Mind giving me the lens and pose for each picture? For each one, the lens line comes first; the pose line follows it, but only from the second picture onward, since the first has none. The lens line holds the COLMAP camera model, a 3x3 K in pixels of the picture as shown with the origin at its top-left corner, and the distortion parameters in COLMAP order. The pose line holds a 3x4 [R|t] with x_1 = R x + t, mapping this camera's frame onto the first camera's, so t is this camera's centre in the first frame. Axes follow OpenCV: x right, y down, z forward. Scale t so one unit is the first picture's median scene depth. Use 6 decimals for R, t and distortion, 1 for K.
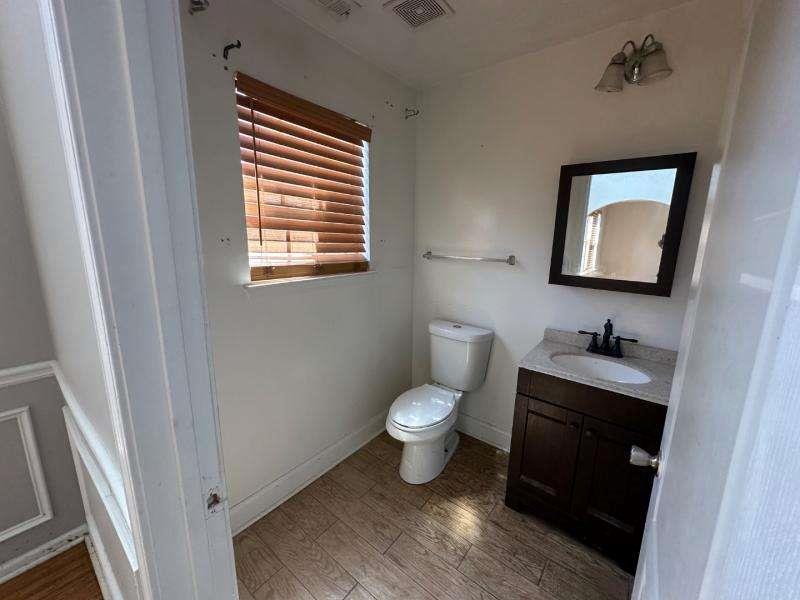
lens RADIAL K [[320.8, 0, 400.0], [0, 320.8, 300.0], [0, 0, 1]] dist [0.001131, 0.000109]
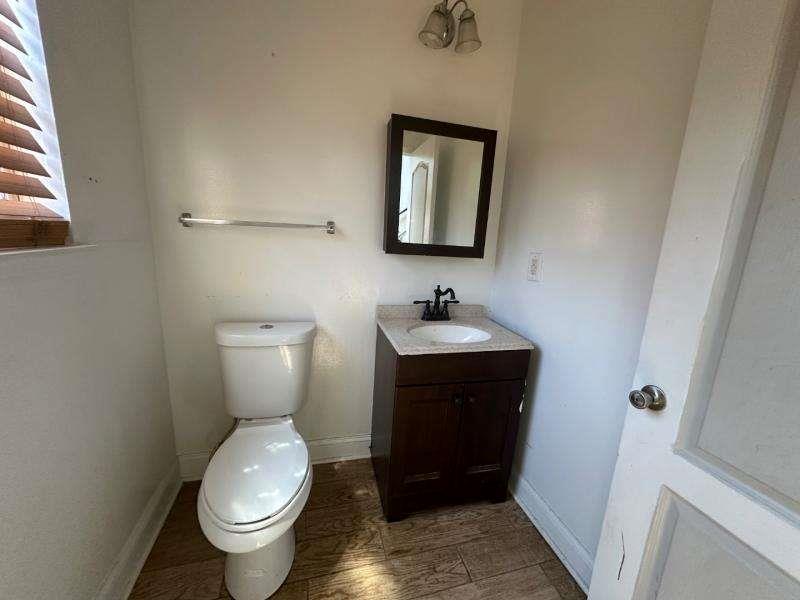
lens RADIAL K [[320.8, 0, 400.0], [0, 320.8, 300.0], [0, 0, 1]] dist [0.001131, 0.000109]
pose [[0.589838, -0.150551, 0.793364, -0.224745], [0.114792, 0.988122, 0.102166, -0.011075], [-0.799321, 0.030810, 0.600114, 0.456777]]
